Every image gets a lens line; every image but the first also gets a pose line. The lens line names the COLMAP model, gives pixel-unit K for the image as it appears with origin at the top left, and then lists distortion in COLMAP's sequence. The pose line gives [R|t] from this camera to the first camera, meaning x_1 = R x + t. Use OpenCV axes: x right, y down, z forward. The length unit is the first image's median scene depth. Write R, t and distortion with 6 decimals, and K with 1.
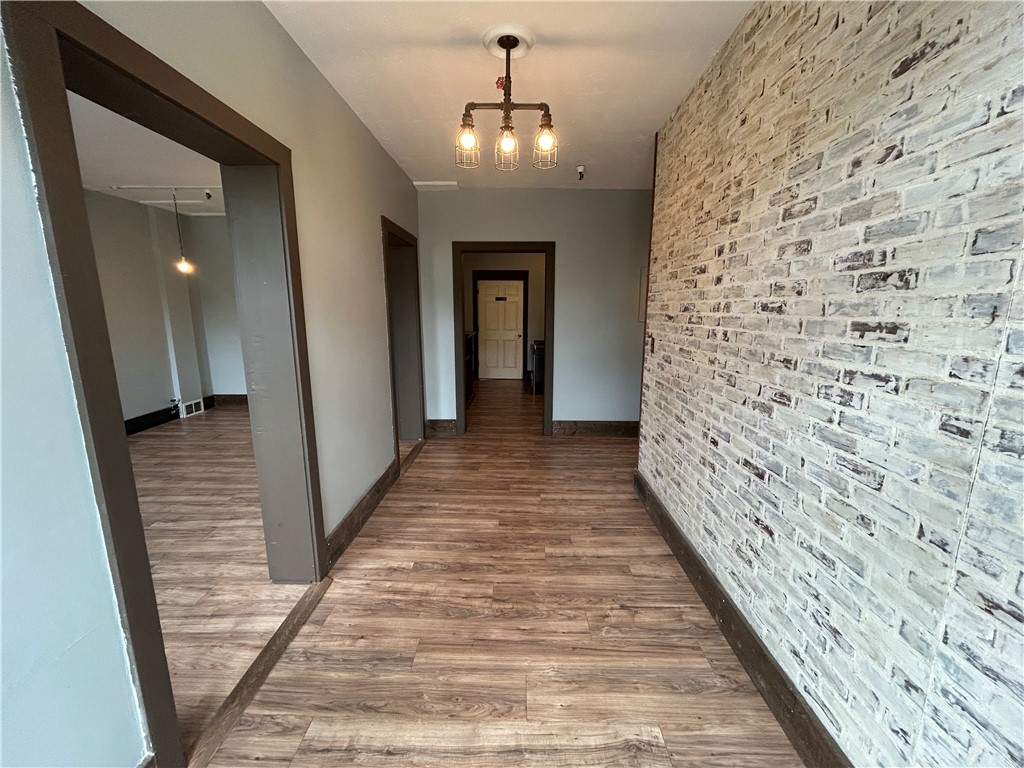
lens RADIAL K [[411.9, 0, 511.1], [0, 411.9, 382.1], [0, 0, 1]] dist [0.000140, -0.000139]
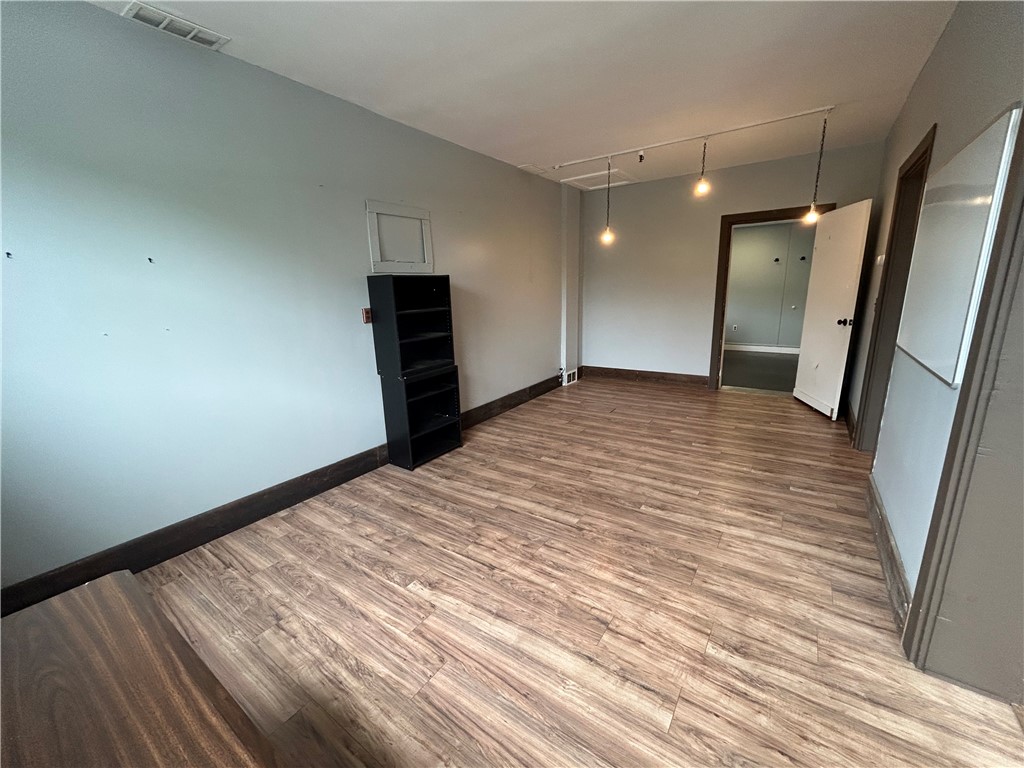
lens RADIAL K [[411.9, 0, 511.1], [0, 411.9, 382.1], [0, 0, 1]] dist [0.000140, -0.000139]
pose [[0.828797, 0.102579, -0.550066, -0.446026], [-0.071853, 0.994424, 0.077182, 0.005982], [0.554917, -0.024444, 0.831547, 0.039107]]
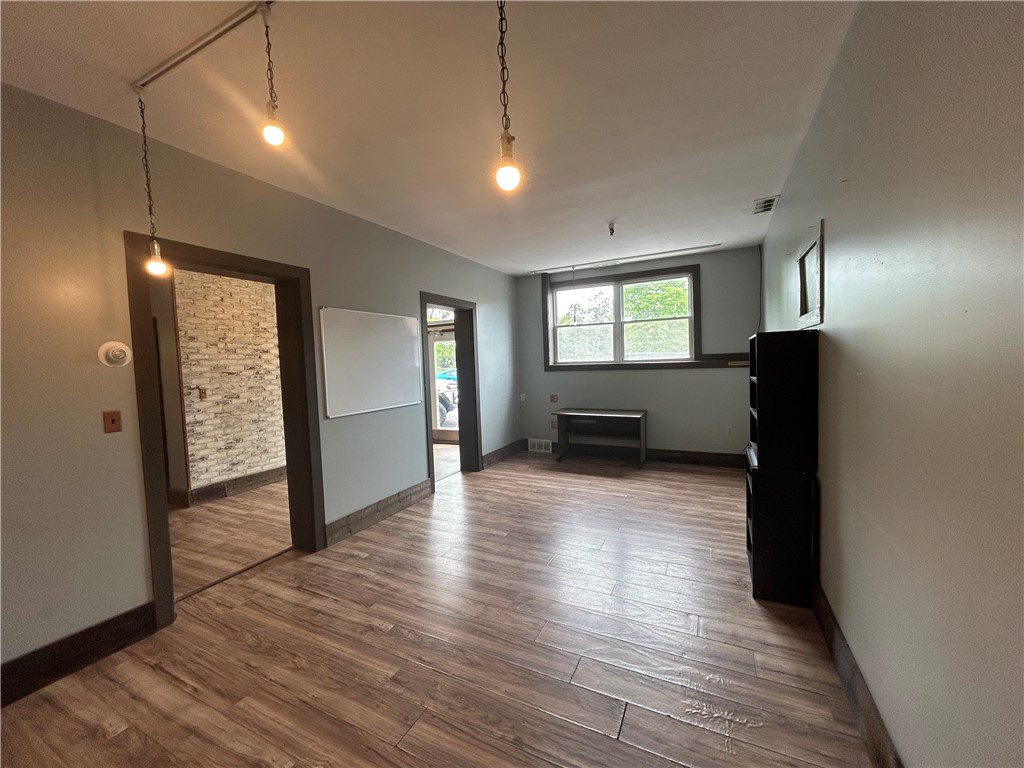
lens RADIAL K [[411.9, 0, 511.1], [0, 411.9, 382.1], [0, 0, 1]] dist [0.000140, -0.000139]
pose [[-0.902886, 0.012012, 0.429712, -0.997489], [0.114072, 0.970468, 0.212553, -0.240581], [-0.414469, 0.240929, -0.877592, 1.379421]]
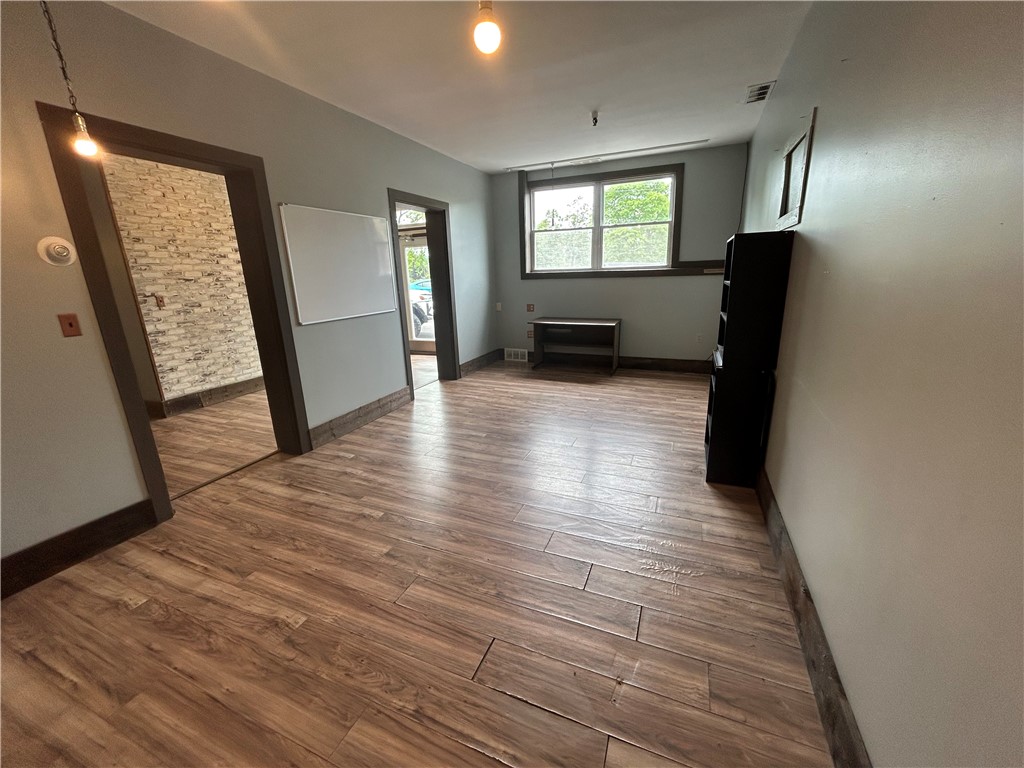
lens RADIAL K [[411.9, 0, 511.1], [0, 411.9, 382.1], [0, 0, 1]] dist [0.000140, -0.000139]
pose [[-0.927177, -0.066011, 0.368763, -0.996482], [0.100795, 0.904098, 0.415267, -0.229127], [-0.360810, 0.422196, -0.831605, 1.392753]]
